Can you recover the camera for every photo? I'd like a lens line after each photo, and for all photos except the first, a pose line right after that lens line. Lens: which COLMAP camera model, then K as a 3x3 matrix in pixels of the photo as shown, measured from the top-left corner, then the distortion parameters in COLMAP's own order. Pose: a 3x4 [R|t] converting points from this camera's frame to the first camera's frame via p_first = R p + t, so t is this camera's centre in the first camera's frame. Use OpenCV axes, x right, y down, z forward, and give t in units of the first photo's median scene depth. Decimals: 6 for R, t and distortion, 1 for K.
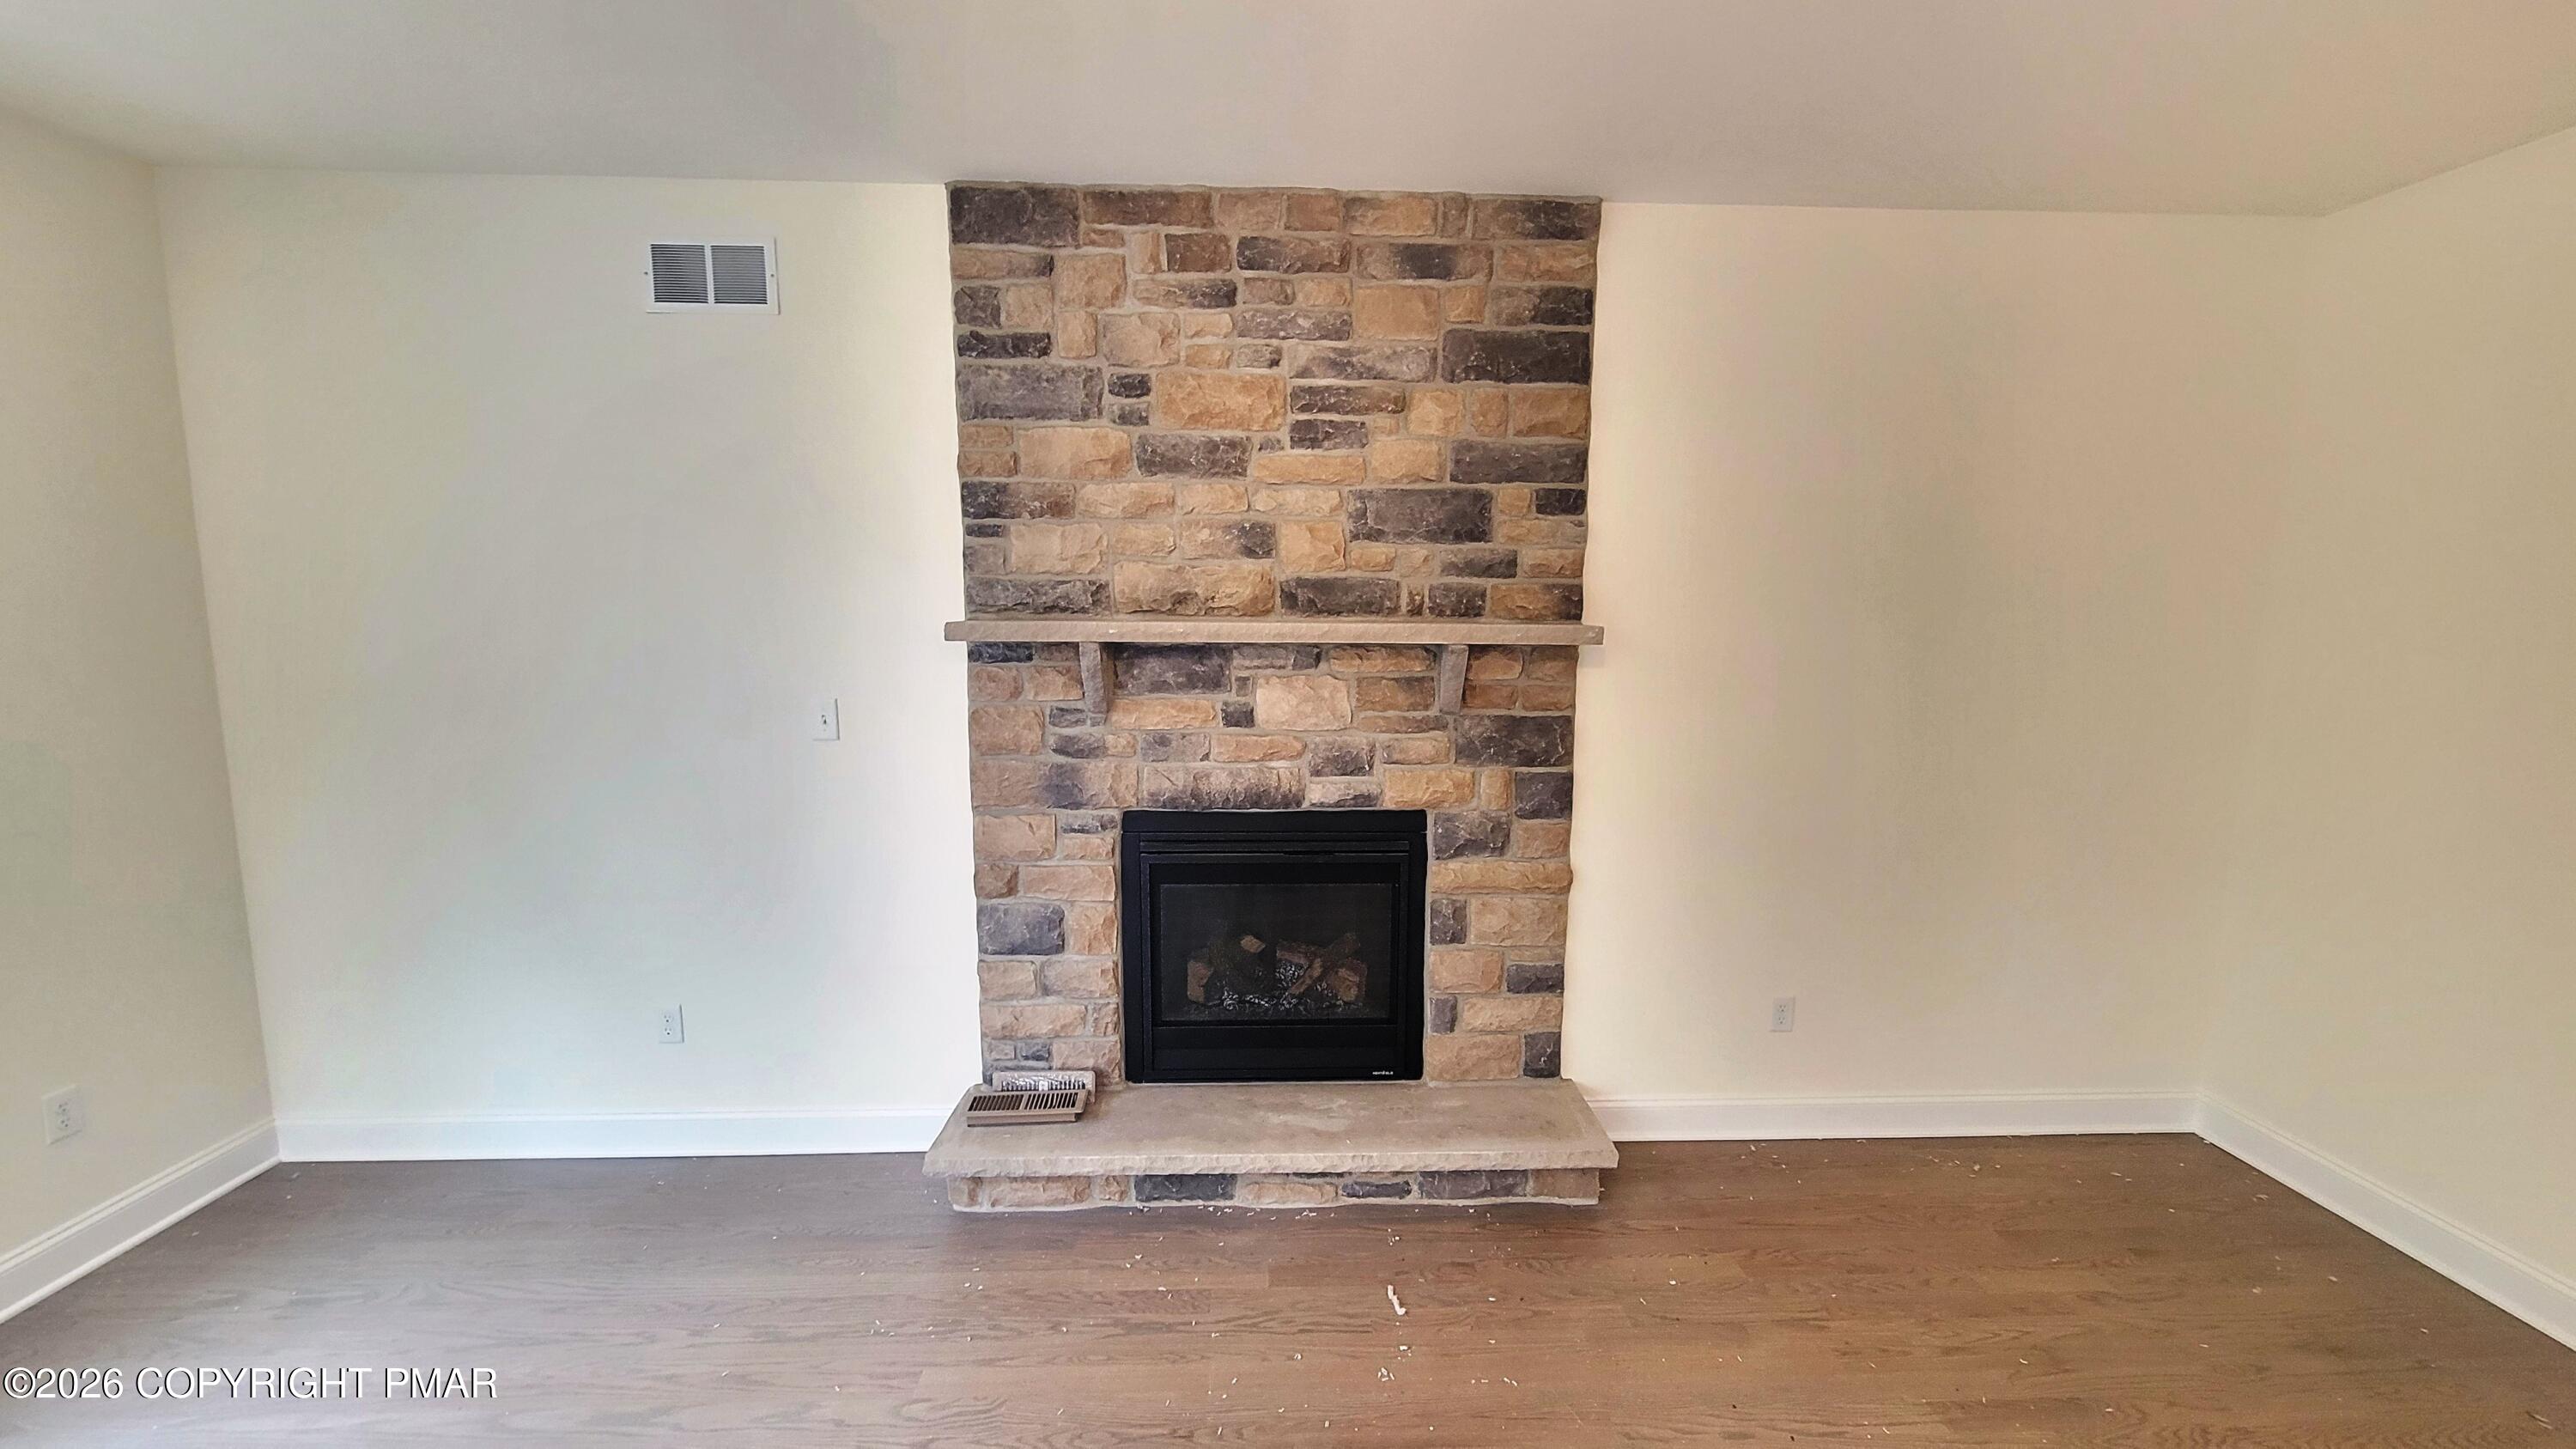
lens RADIAL K [[1033.1, 0, 1292.5], [0, 1033.1, 735.9], [0, 0, 1]] dist [0.001652, 0.000076]
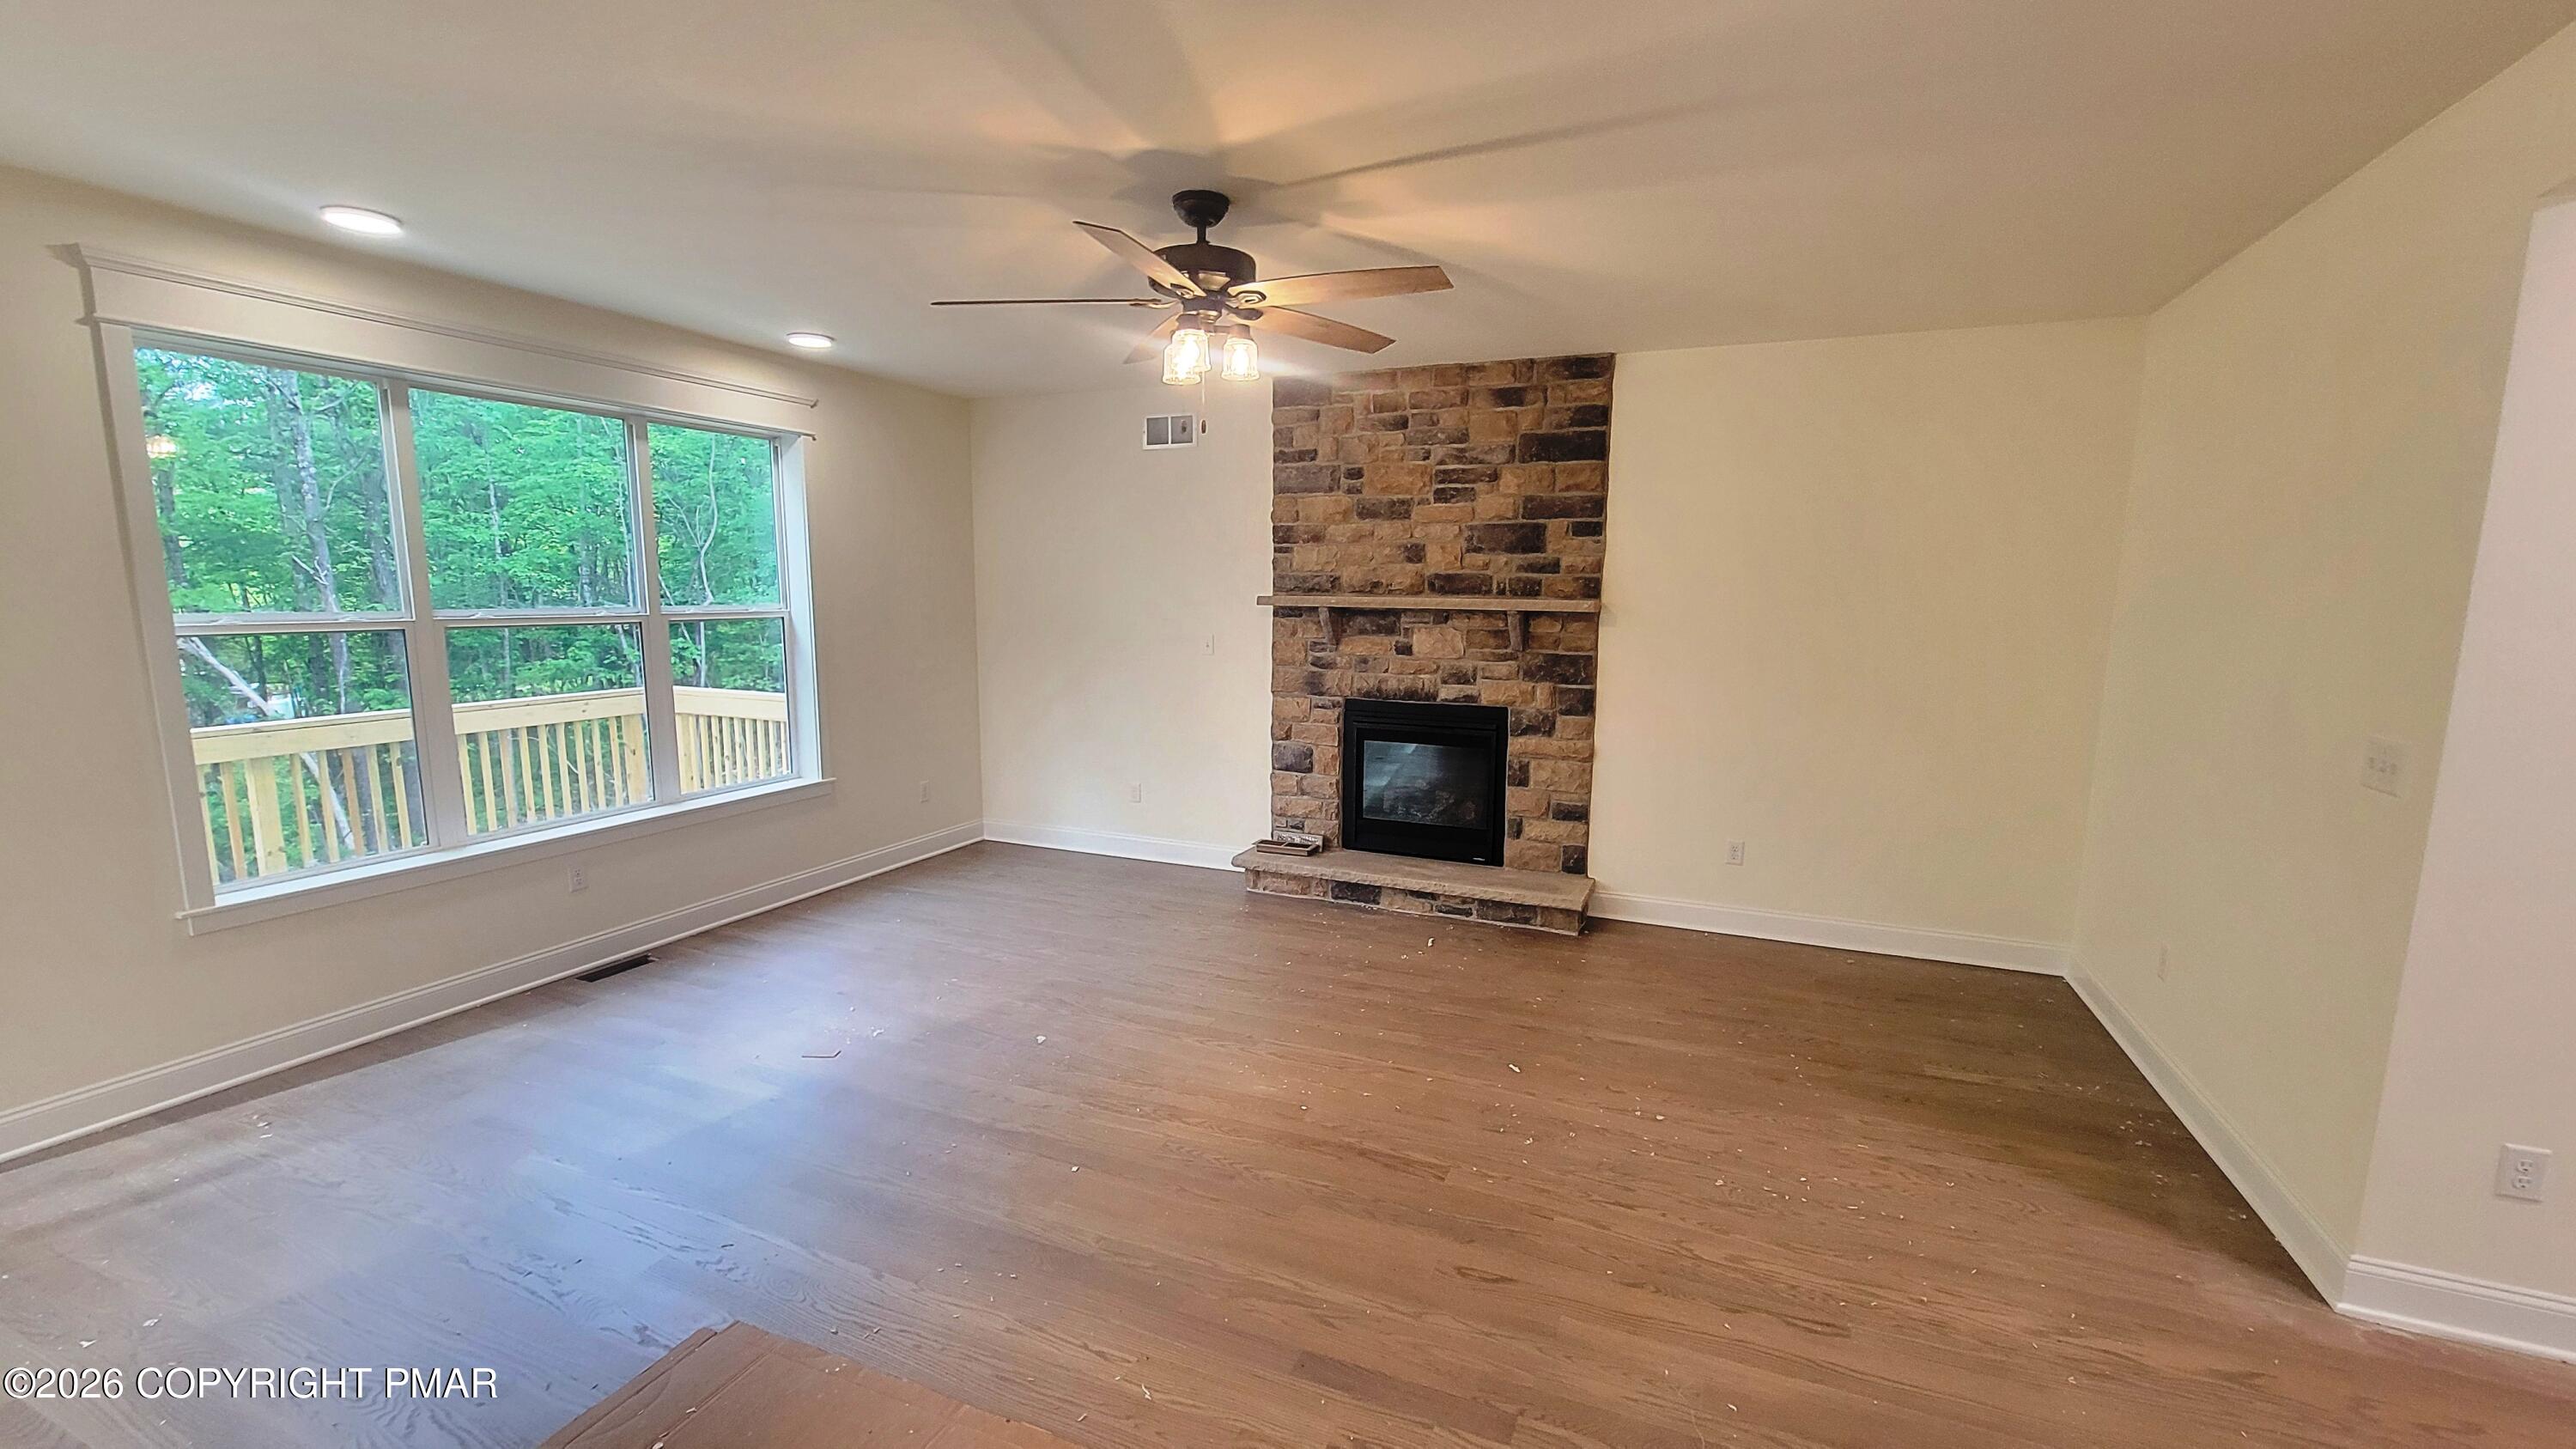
lens RADIAL K [[1033.1, 0, 1287.7], [0, 1033.1, 726.5], [0, 0, 1]] dist [0.001652, 0.000076]
pose [[0.901893, 0.060866, -0.427650, 0.562665], [-0.058662, 0.998109, 0.018342, 0.098083], [0.427958, 0.008544, 0.903758, -0.755270]]
